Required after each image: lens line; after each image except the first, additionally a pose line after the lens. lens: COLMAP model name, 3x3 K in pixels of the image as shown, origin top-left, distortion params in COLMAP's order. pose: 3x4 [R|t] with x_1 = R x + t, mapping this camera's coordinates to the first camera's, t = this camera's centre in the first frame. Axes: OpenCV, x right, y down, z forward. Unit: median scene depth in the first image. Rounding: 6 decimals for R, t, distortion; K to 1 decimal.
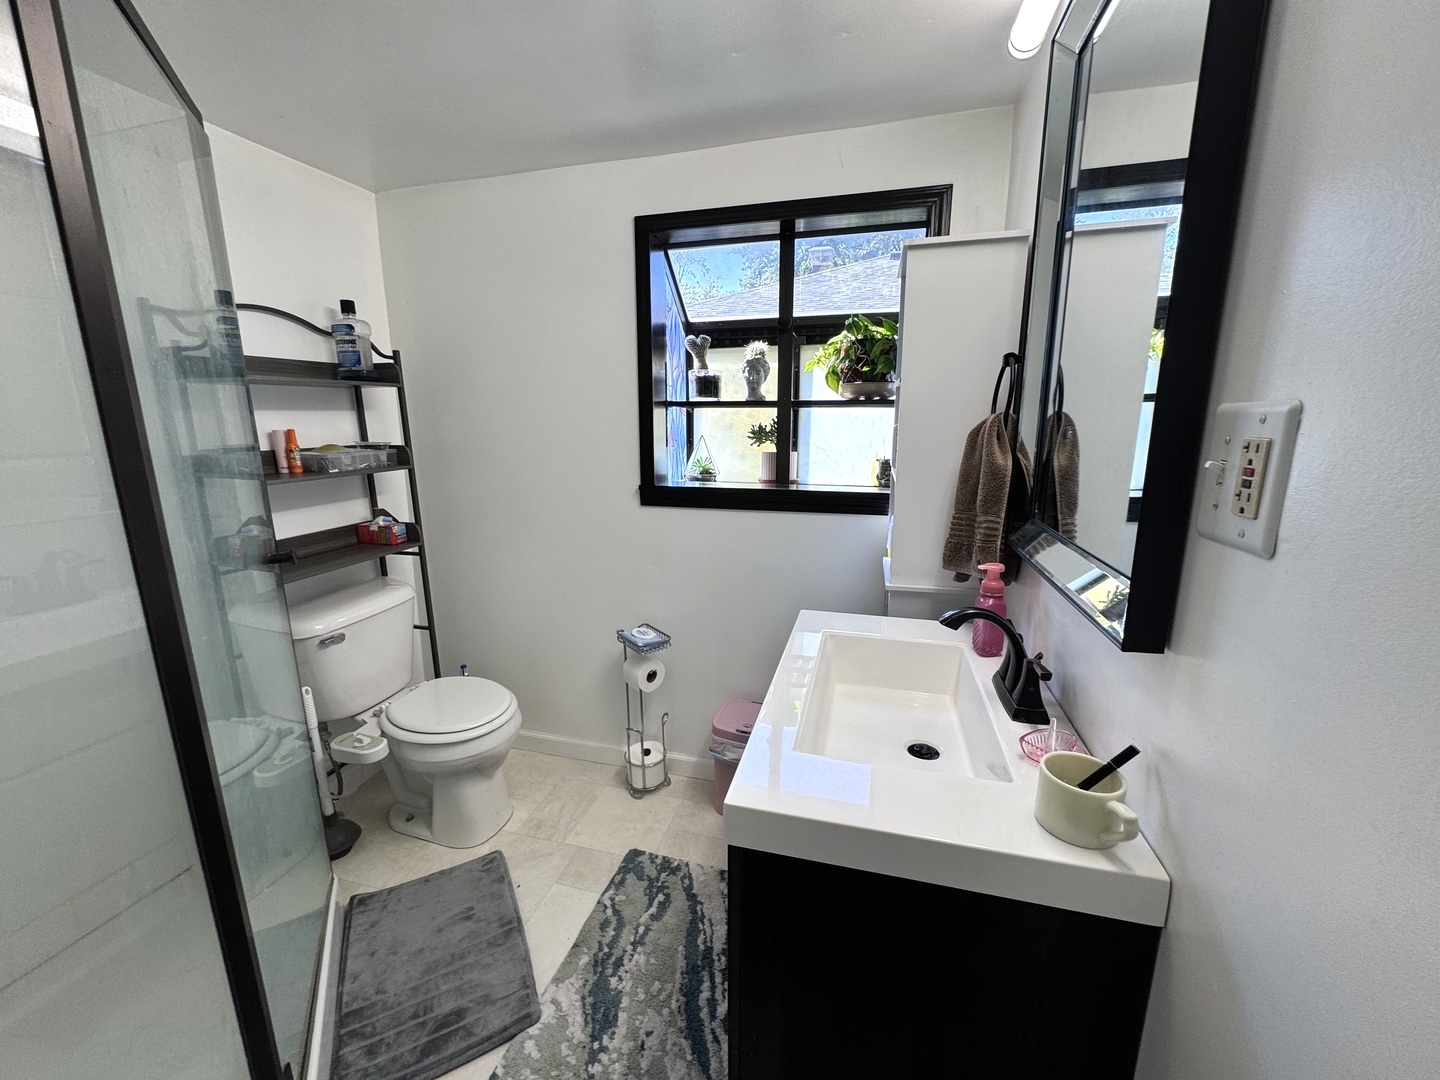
lens RADIAL K [[575.0, 0, 718.3], [0, 575.0, 541.2], [0, 0, 1]] dist [-0.001468, -0.000252]
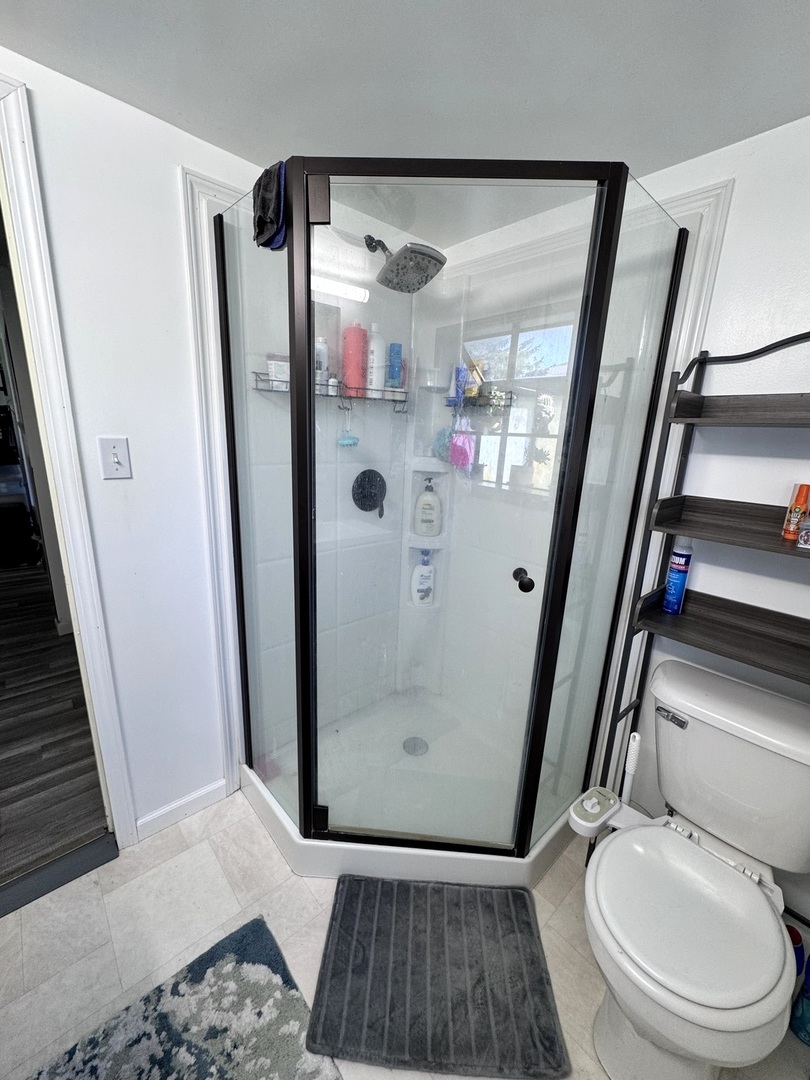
lens RADIAL K [[431.2, 0, 405.0], [0, 431.2, 540.0], [0, 0, 1]] dist [-0.001468, -0.000252]
pose [[-0.548760, 0.197532, -0.812307, 0.032142], [-0.203616, 0.910838, 0.359047, -0.256406], [0.810804, 0.362429, -0.459611, 0.998098]]
